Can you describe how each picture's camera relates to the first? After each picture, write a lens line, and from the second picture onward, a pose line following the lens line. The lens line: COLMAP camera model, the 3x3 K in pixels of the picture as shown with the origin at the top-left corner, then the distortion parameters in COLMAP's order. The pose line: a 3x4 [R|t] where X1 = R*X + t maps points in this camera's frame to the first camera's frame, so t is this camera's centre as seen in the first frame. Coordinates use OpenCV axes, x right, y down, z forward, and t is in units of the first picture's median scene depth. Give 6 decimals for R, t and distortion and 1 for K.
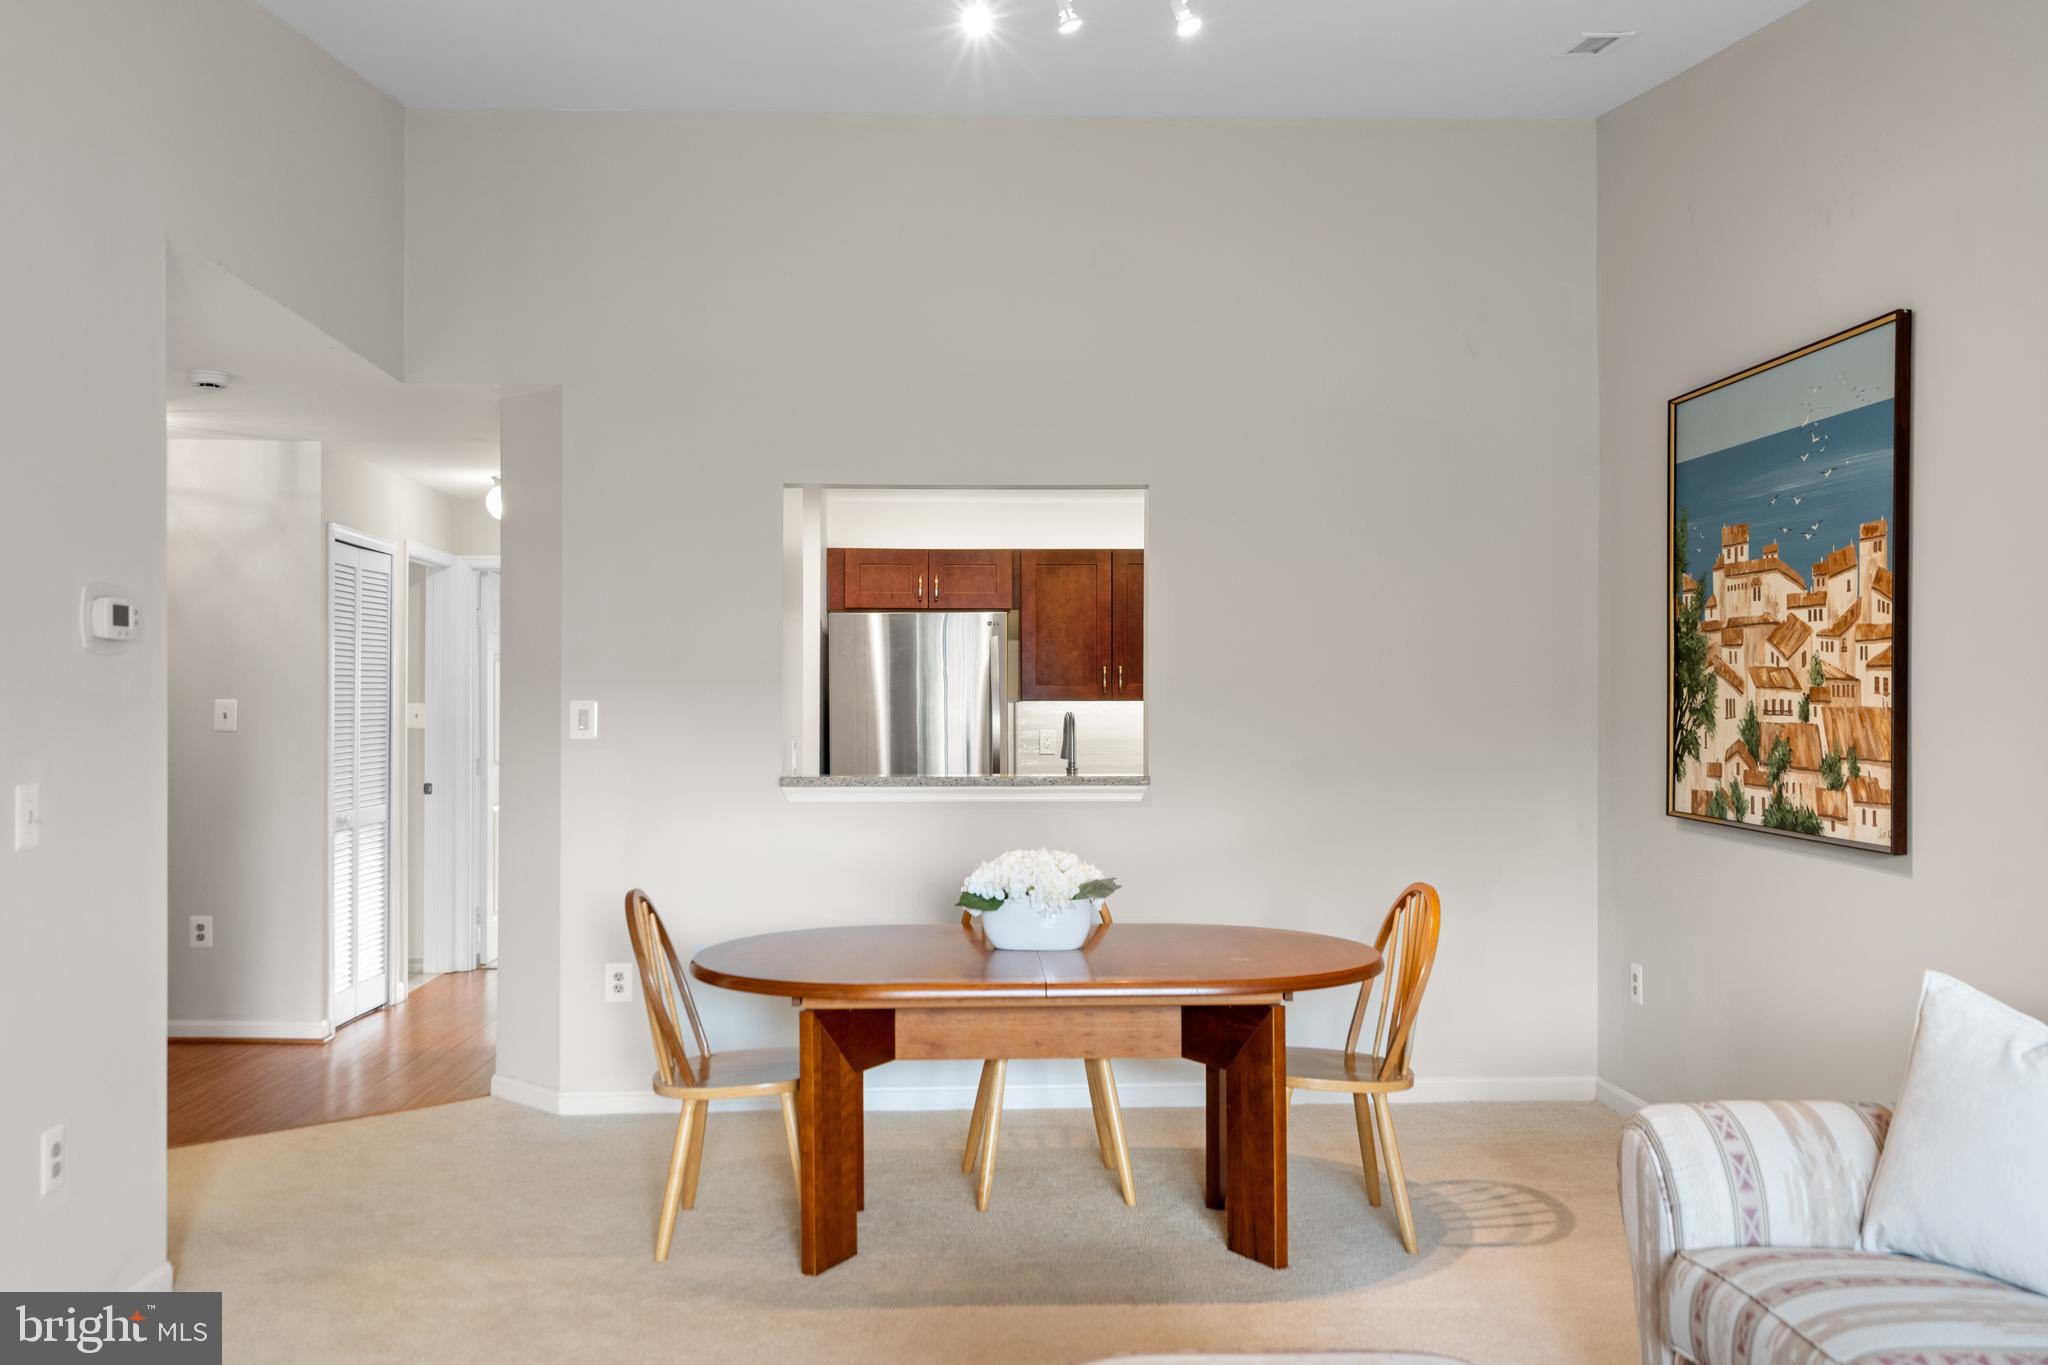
lens RADIAL K [[1752.2, 0, 1000.8], [0, 1752.2, 706.5], [0, 0, 1]] dist [0.014252, 0.005850]
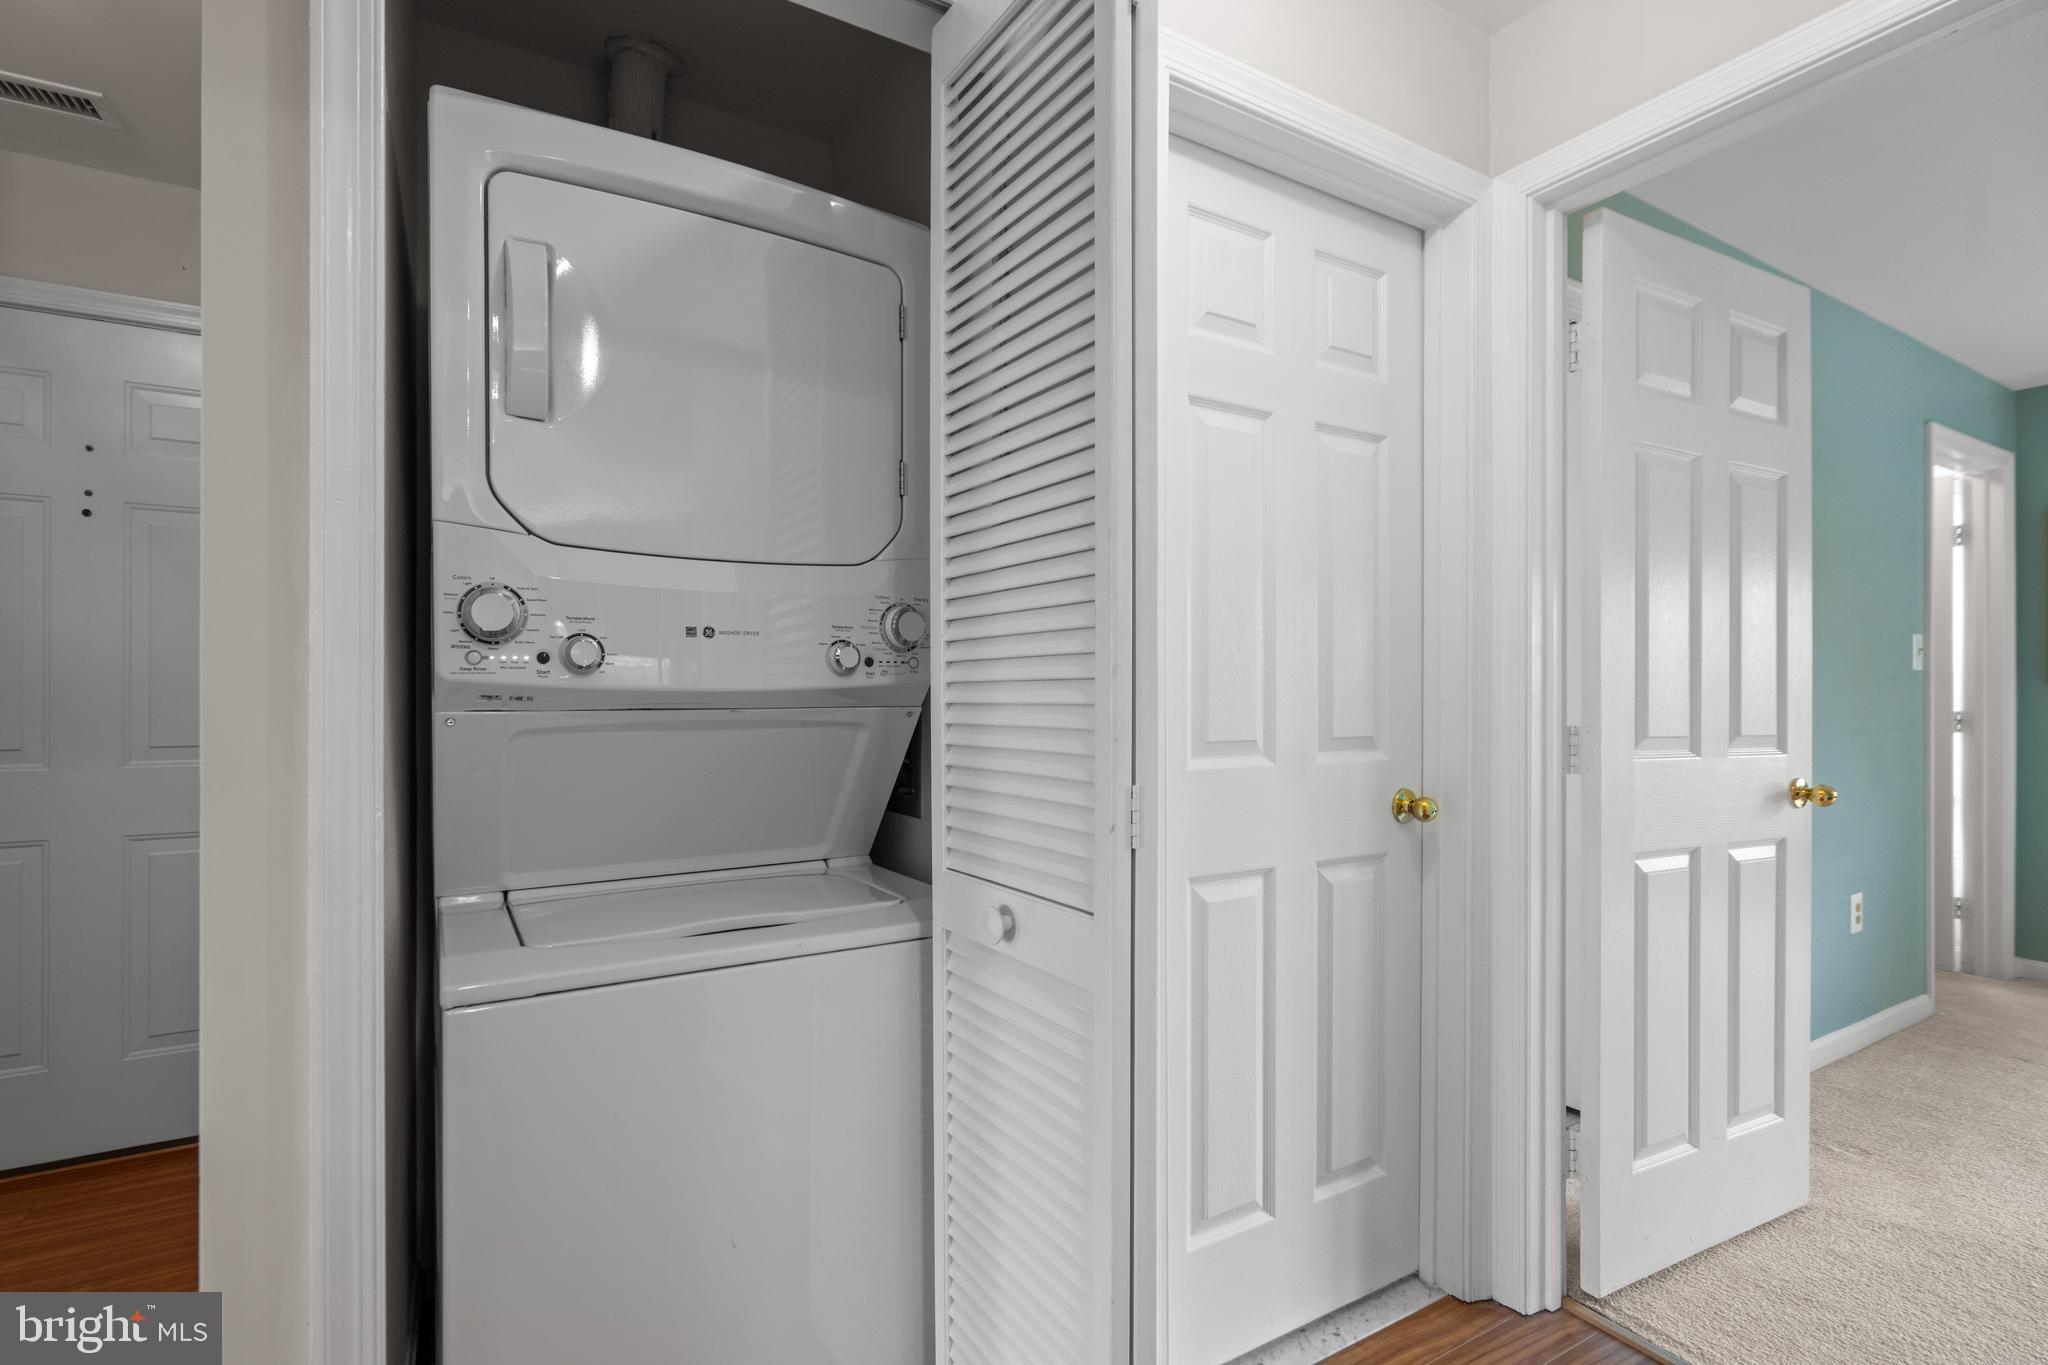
lens RADIAL K [[938.3, 0, 1013.6], [0, 938.3, 694.5], [0, 0, 1]] dist [-0.003353, 0.002518]
pose [[0.470785, -0.003733, -0.882240, -0.206734], [-0.000714, 0.999989, -0.004613, 0.026568], [0.882248, 0.002801, 0.470777, 0.927153]]
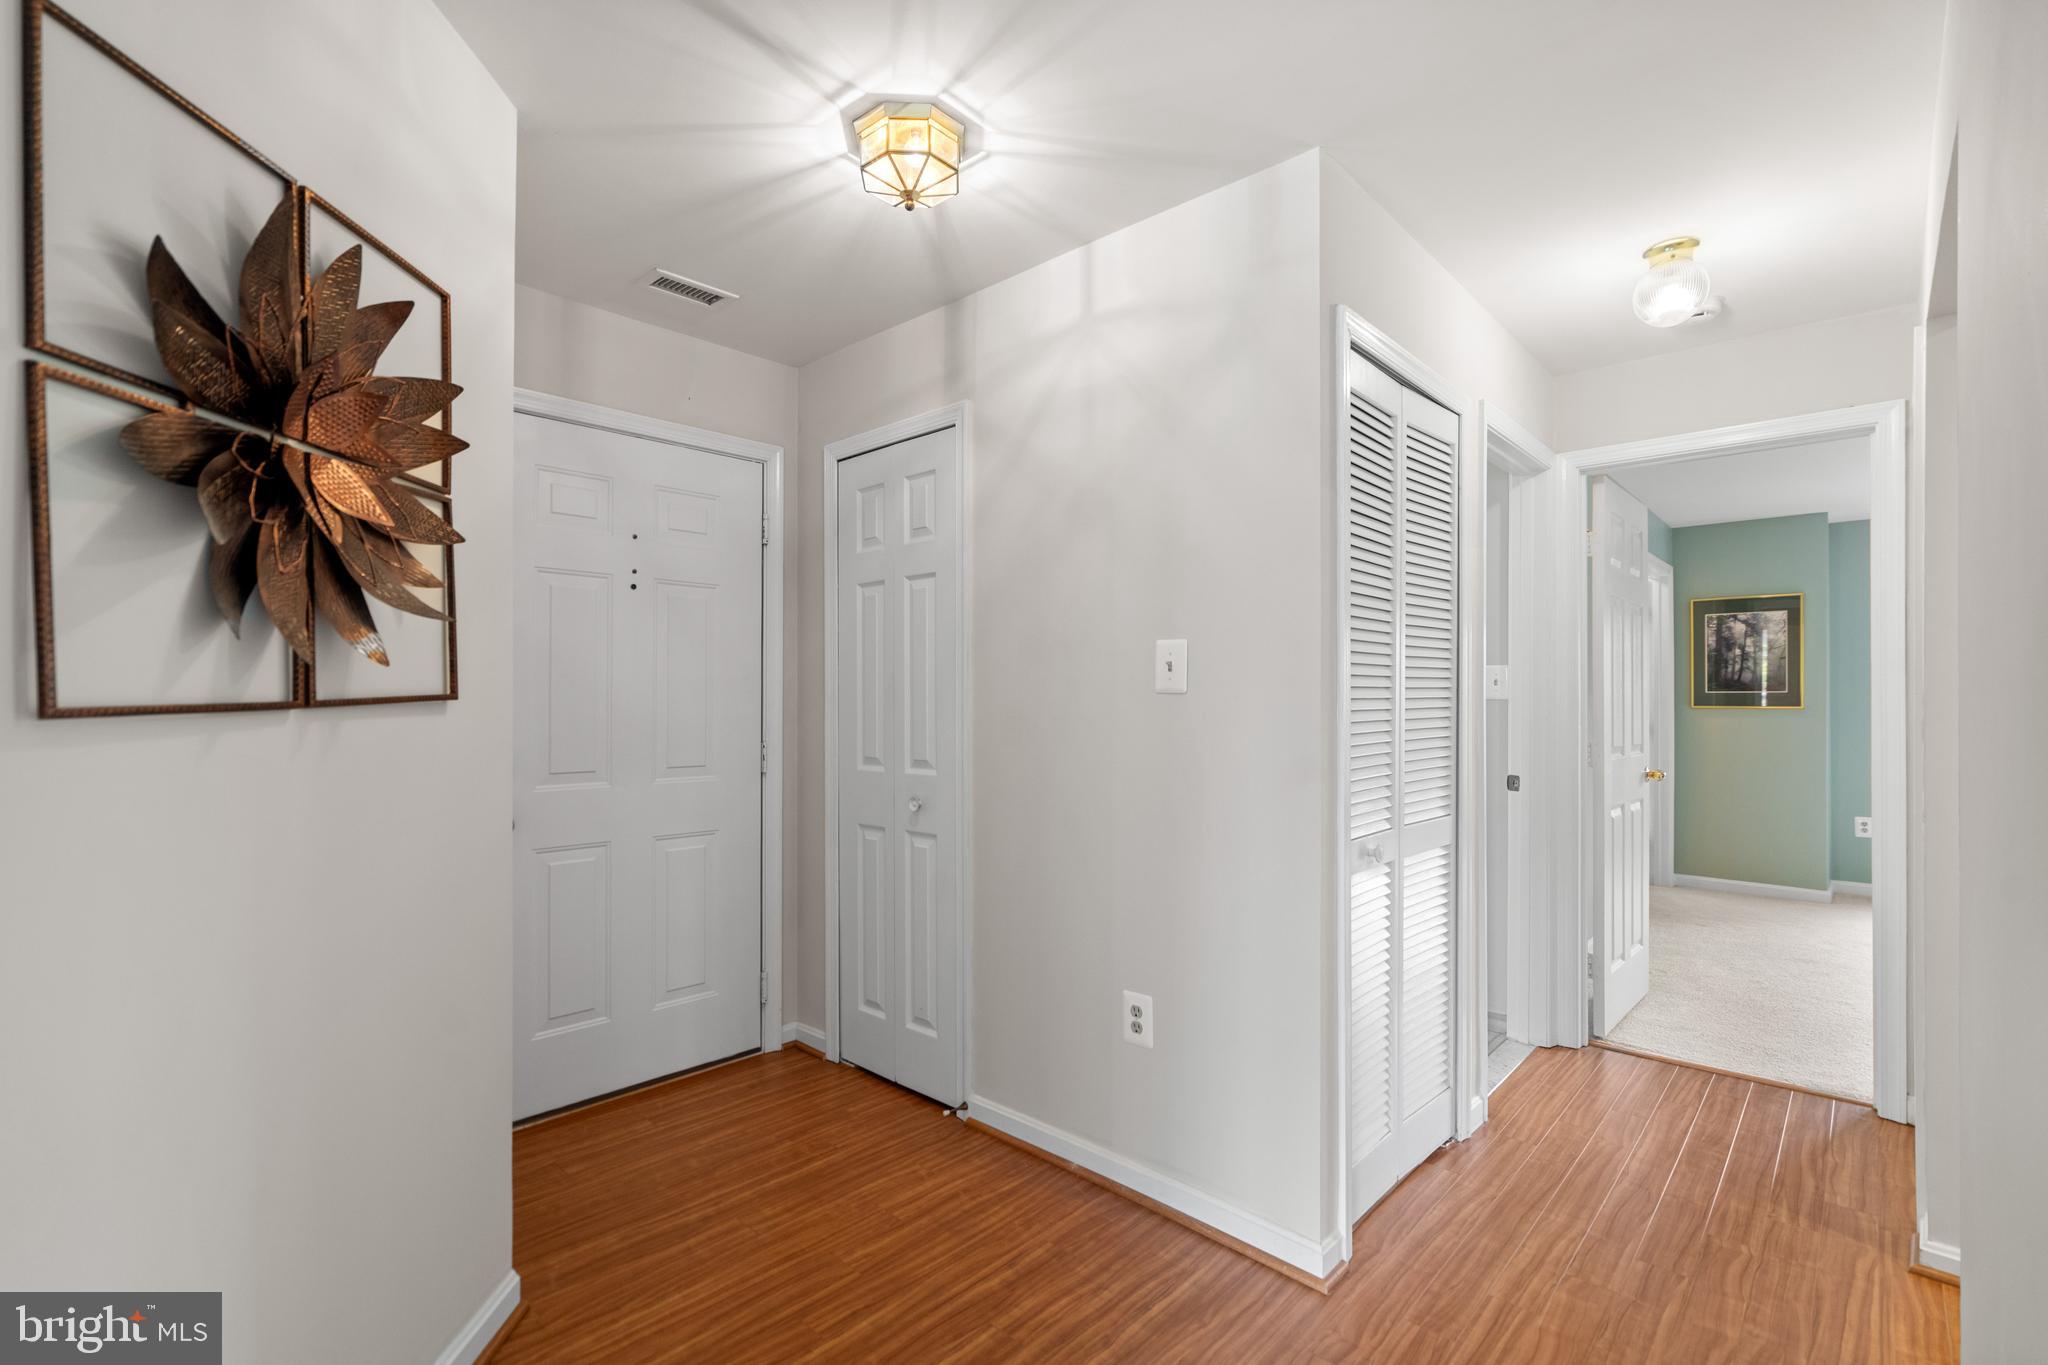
lens RADIAL K [[938.3, 0, 1012.5], [0, 938.3, 697.0], [0, 0, 1]] dist [-0.003353, 0.002518]
pose [[0.708374, -0.005081, -0.705819, -0.226092], [-0.000439, 0.999971, -0.007639, 0.016131], [0.705838, 0.005721, 0.708351, 0.656235]]
